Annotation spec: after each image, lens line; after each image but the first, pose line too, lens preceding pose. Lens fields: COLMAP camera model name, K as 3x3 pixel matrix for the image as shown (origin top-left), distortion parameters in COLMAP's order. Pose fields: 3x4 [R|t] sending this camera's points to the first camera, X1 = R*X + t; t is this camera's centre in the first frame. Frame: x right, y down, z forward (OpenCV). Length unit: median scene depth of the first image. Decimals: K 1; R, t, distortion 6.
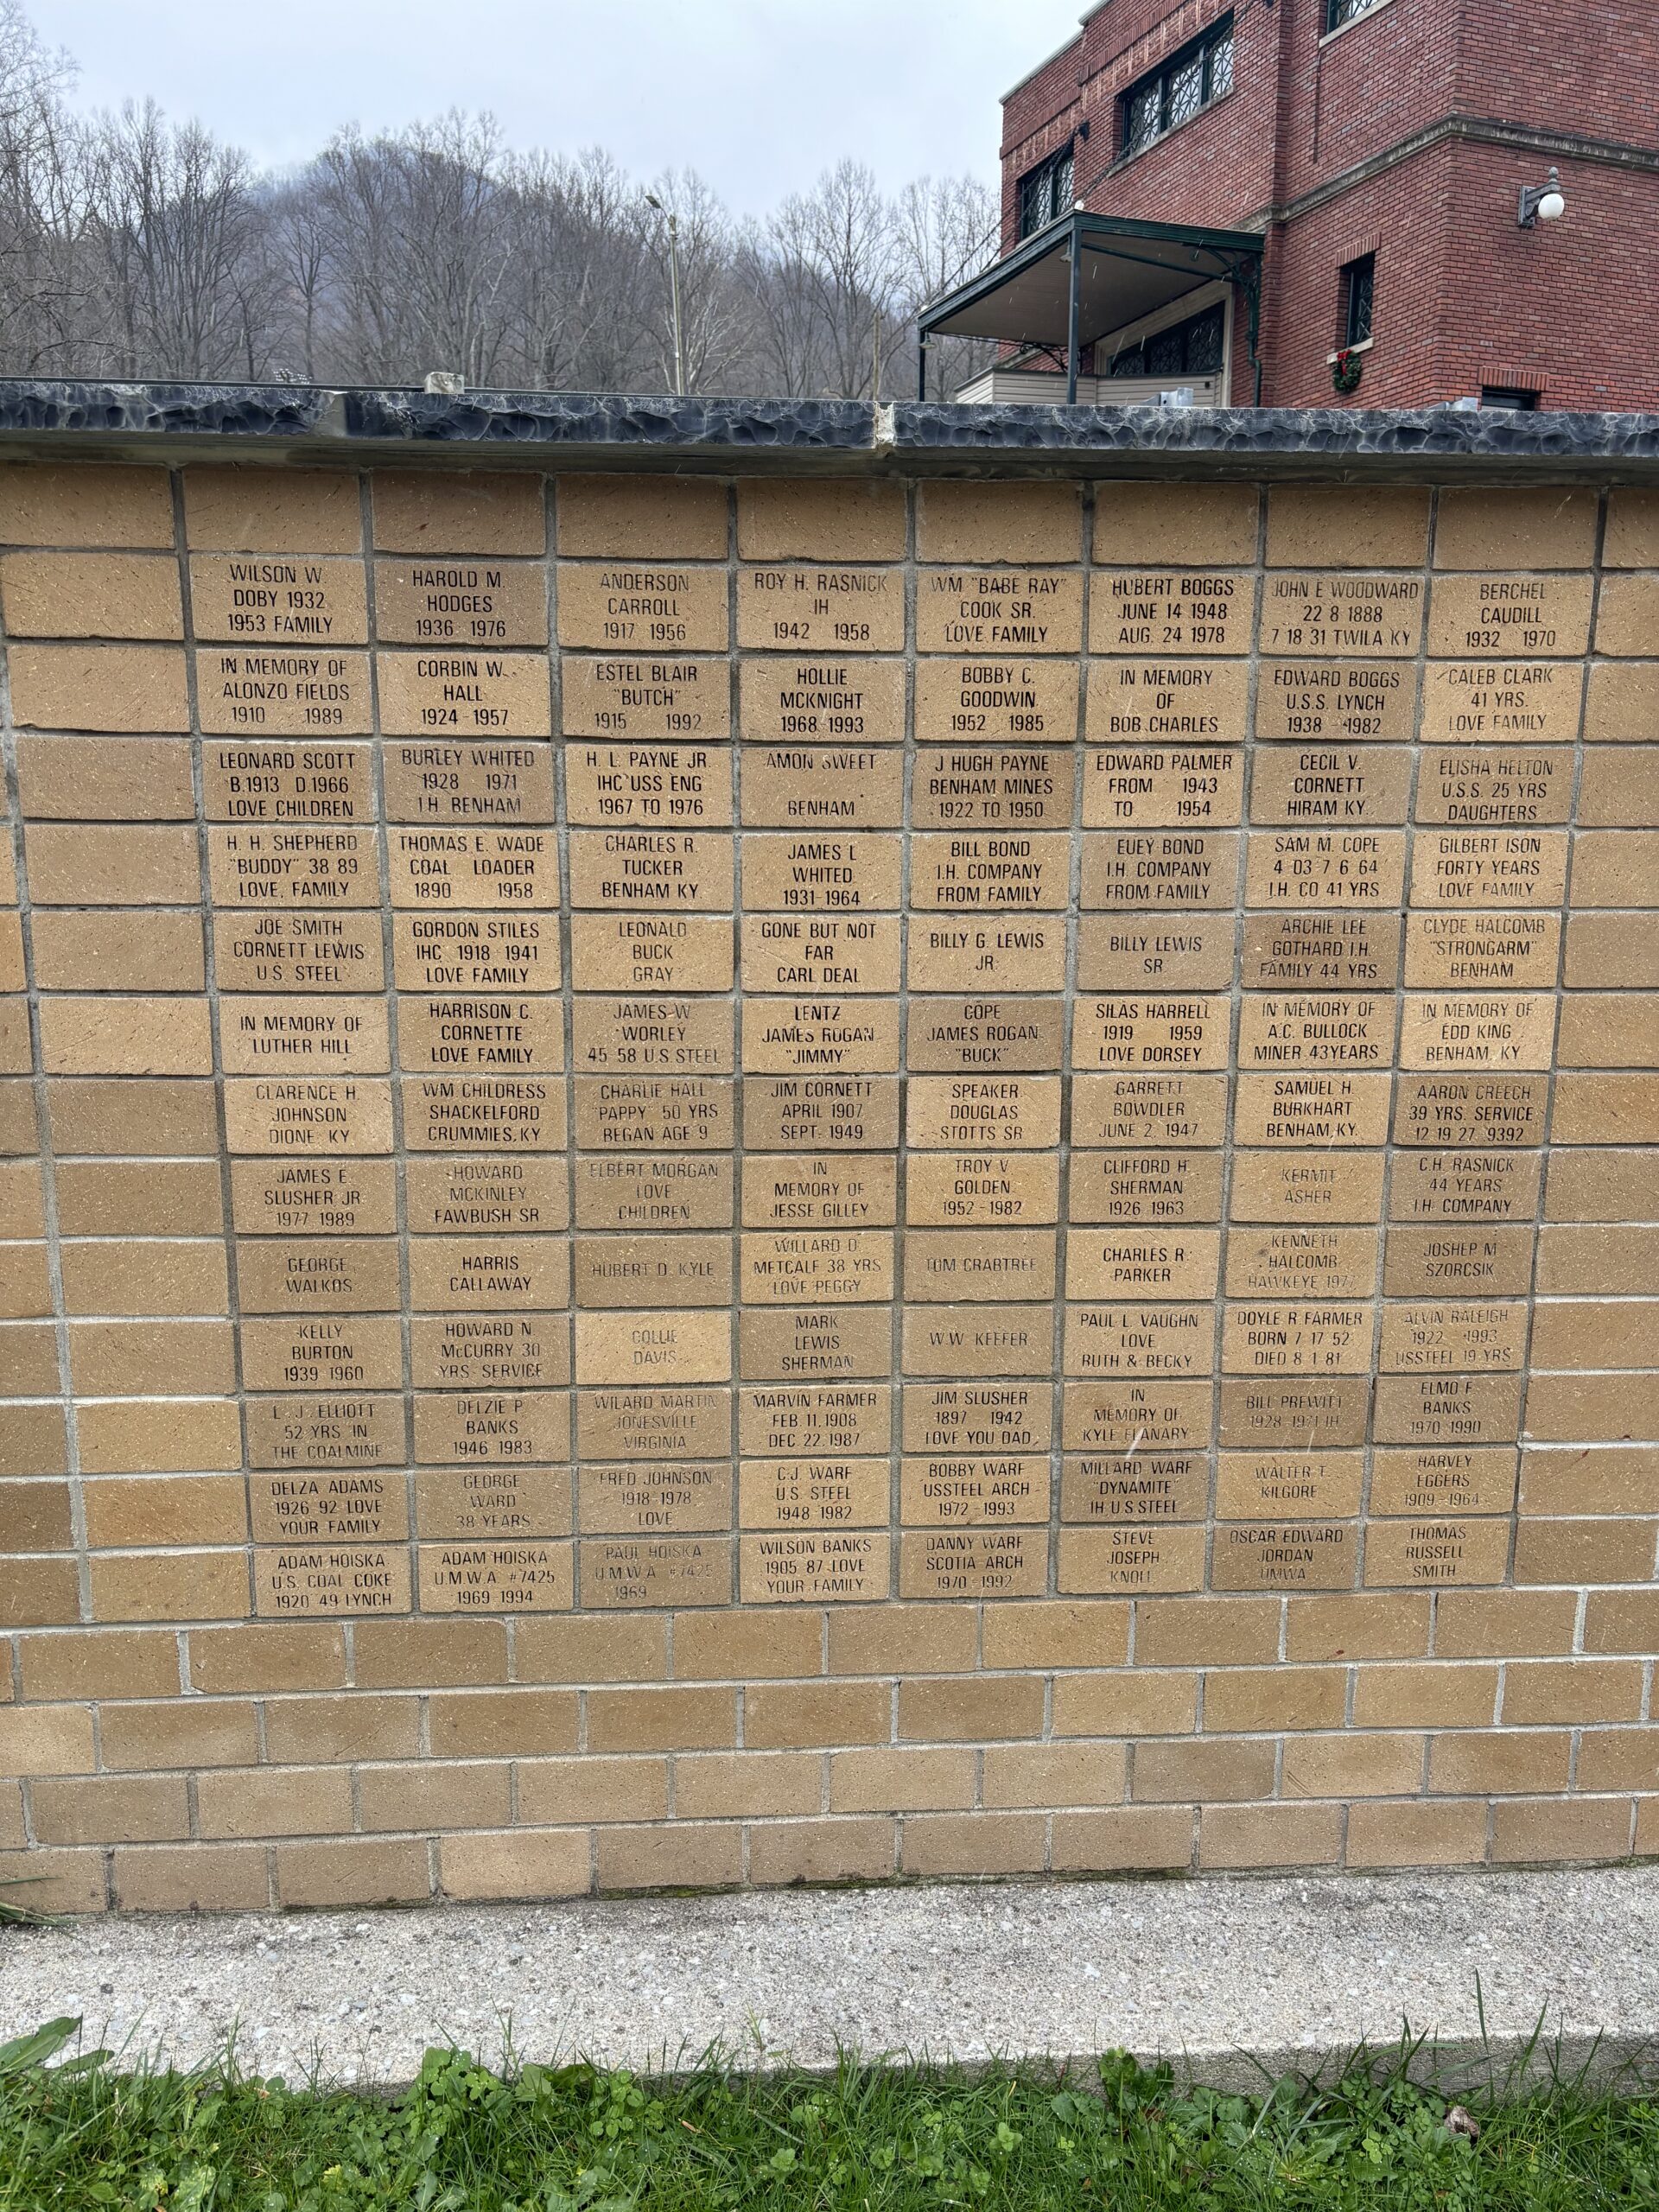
lens RADIAL K [[1685.2, 0, 830.4], [0, 1685.2, 1115.3], [0, 0, 1]] dist [0.043101, -0.032923]
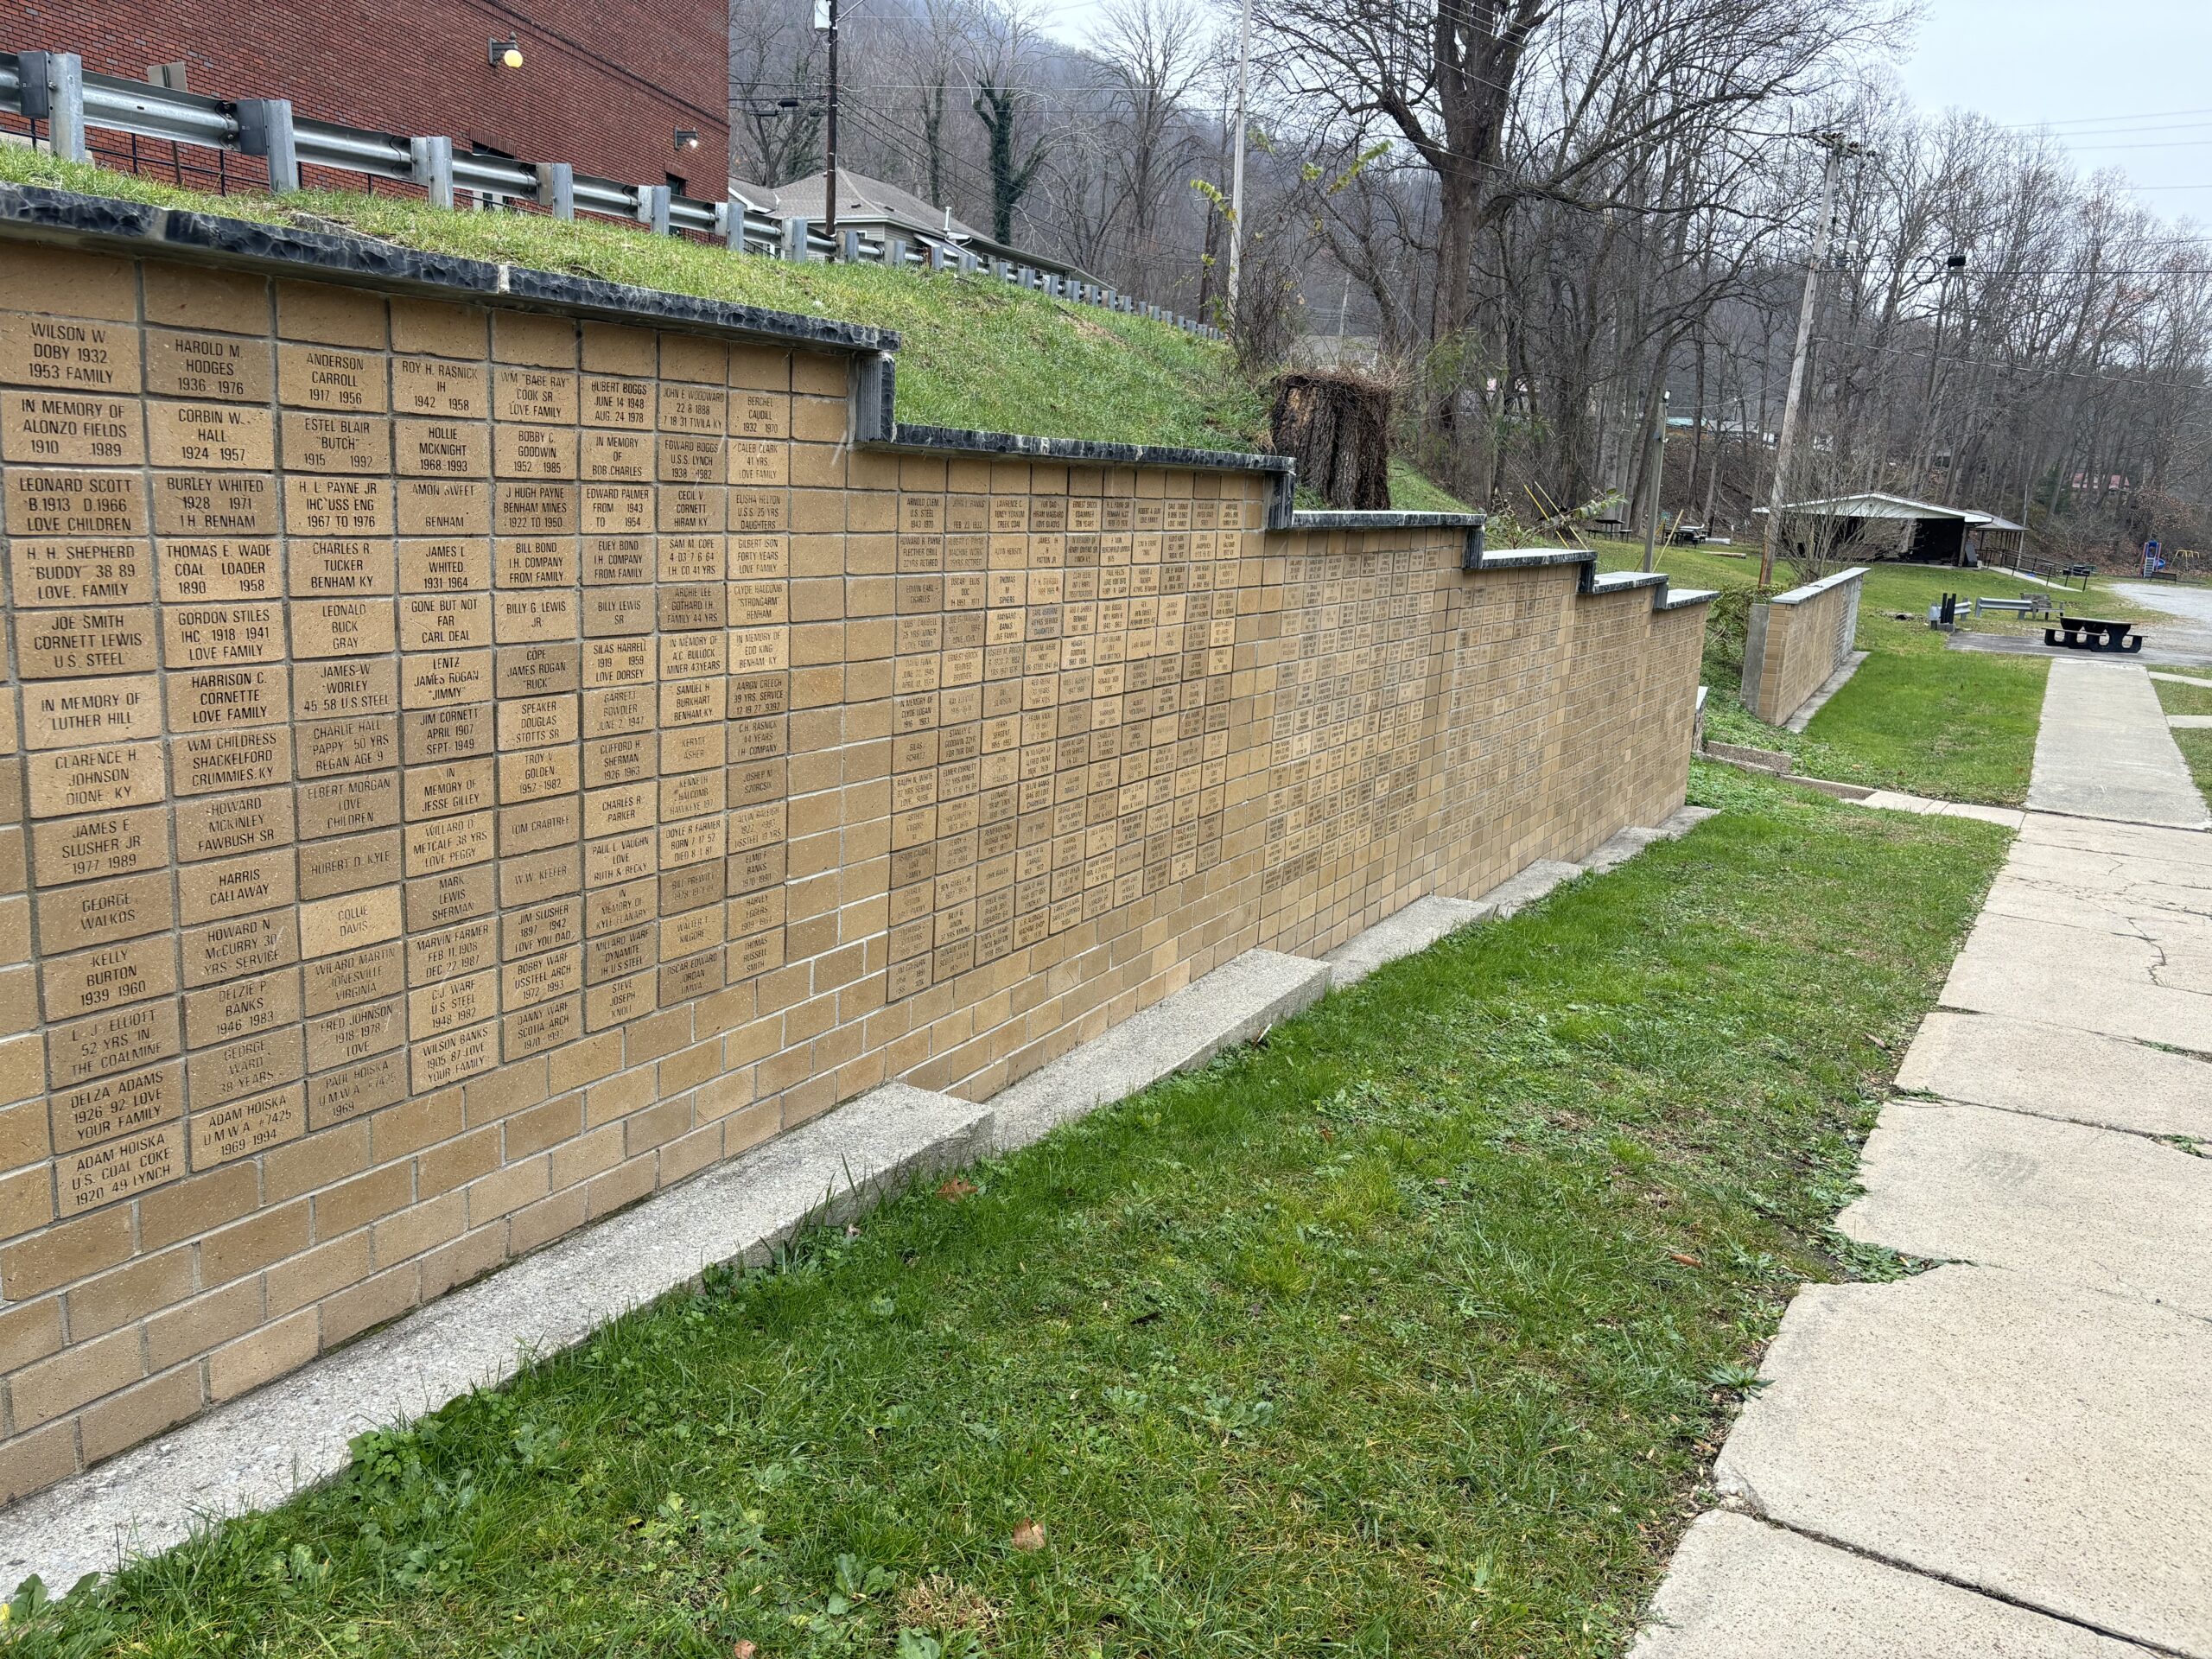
lens RADIAL K [[1685.2, 0, 1108.4], [0, 1685.2, 825.1], [0, 0, 1]] dist [0.043101, -0.032923]
pose [[0.539565, -0.150696, 0.828348, -0.917417], [0.118311, 0.987660, 0.102614, -0.006044], [-0.833590, 0.042636, 0.550735, -0.264785]]
